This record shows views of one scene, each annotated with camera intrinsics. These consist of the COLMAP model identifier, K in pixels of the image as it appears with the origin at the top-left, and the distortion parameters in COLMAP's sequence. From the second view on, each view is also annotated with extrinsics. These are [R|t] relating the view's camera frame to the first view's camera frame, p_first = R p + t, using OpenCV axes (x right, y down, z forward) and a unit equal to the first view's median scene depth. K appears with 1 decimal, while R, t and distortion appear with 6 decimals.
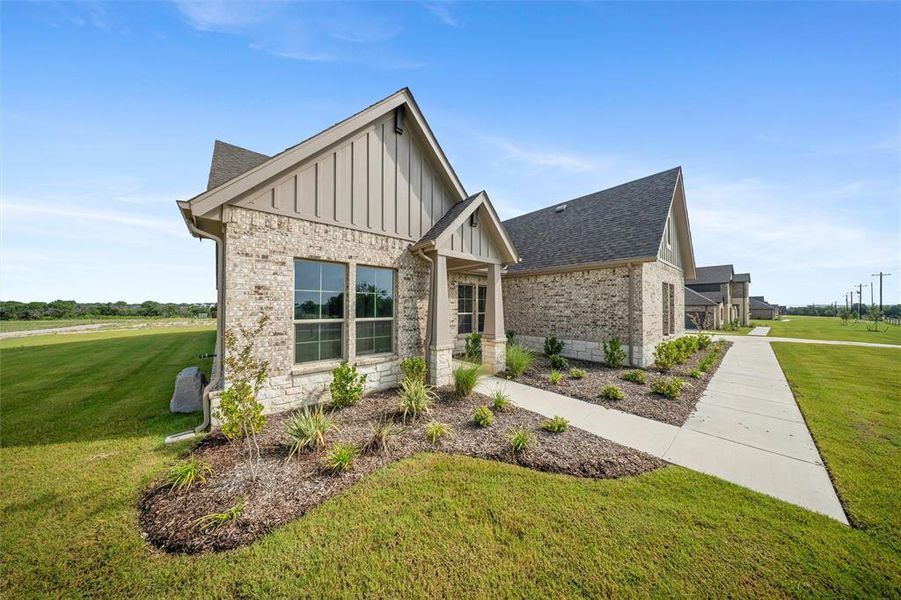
lens RADIAL K [[266.1, 0, 449.4], [0, 266.1, 303.7], [0, 0, 1]] dist [-0.000851, -0.000611]
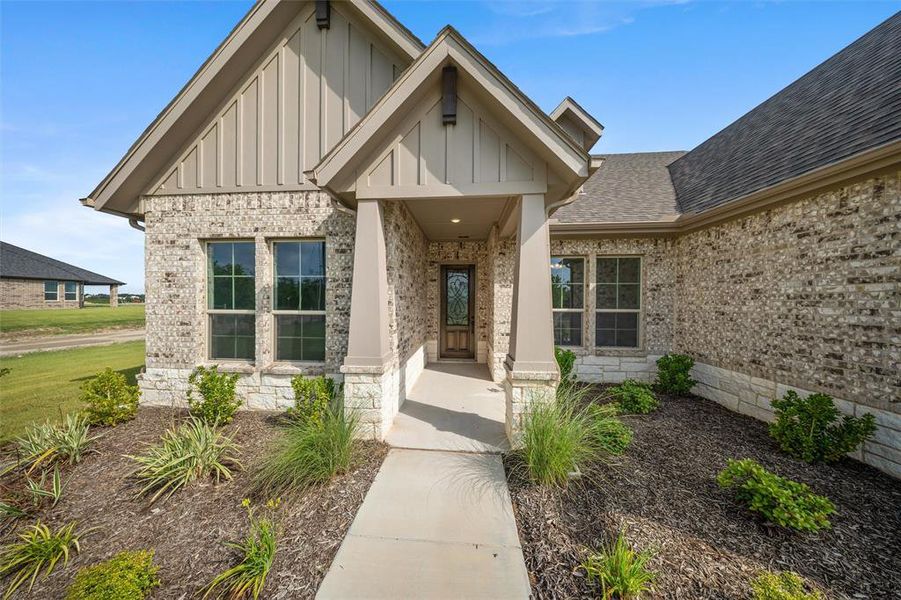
lens RADIAL K [[266.1, 0, 448.2], [0, 266.1, 303.5], [0, 0, 1]] dist [-0.000851, -0.000611]
pose [[0.693077, 0.010758, -0.720784, 0.554350], [0.003707, 0.999822, 0.018487, 0.024039], [0.720855, -0.015485, 0.692913, 0.857070]]
